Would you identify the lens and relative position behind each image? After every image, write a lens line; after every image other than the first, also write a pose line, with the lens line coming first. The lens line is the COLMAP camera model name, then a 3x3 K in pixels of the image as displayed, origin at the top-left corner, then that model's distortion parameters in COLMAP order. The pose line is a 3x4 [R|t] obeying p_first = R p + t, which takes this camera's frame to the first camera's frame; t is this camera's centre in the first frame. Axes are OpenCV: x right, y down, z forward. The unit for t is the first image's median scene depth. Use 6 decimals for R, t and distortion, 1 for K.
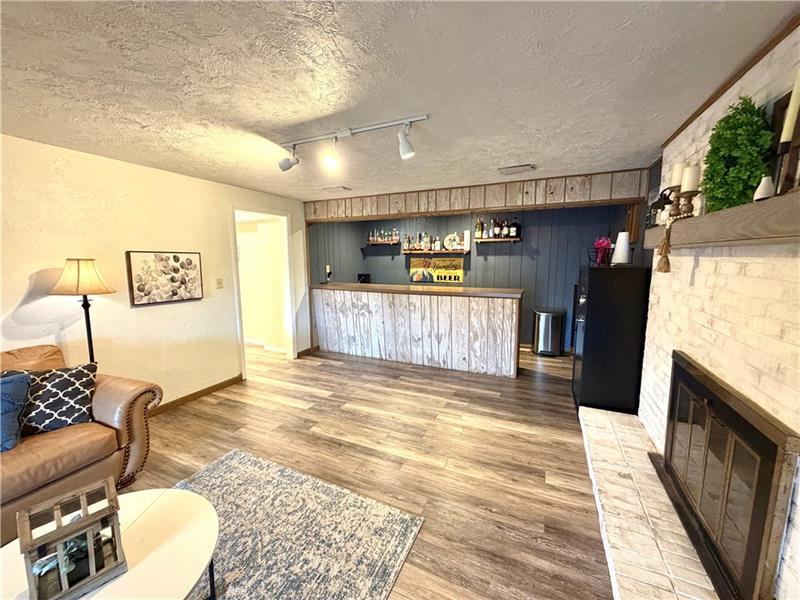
lens RADIAL K [[320.5, 0, 395.9], [0, 320.5, 301.3], [0, 0, 1]] dist [0.000710, 0.000162]
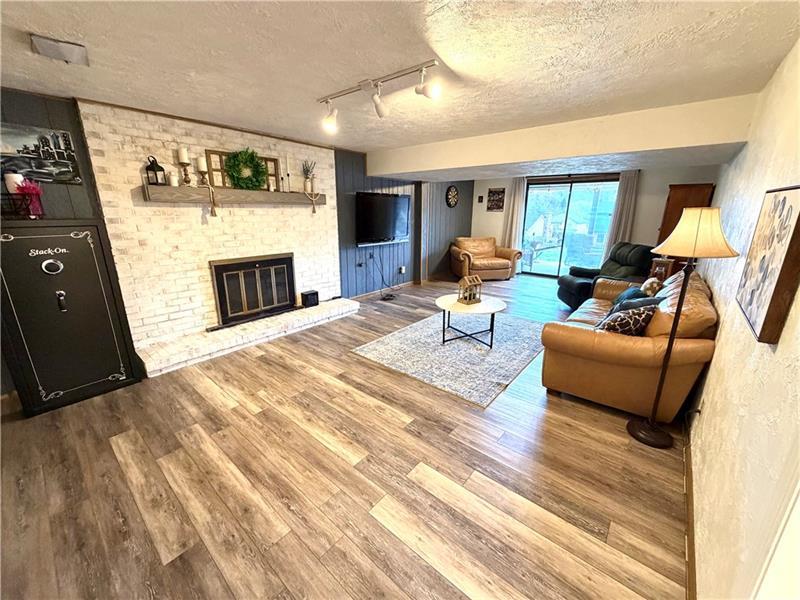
lens RADIAL K [[320.5, 0, 399.3], [0, 320.5, 295.4], [0, 0, 1]] dist [0.000710, 0.000162]
pose [[-0.967224, -0.060836, 0.246528, -0.455133], [0.038282, 0.924842, 0.378420, -0.233782], [-0.251021, 0.375454, -0.892201, 1.770617]]
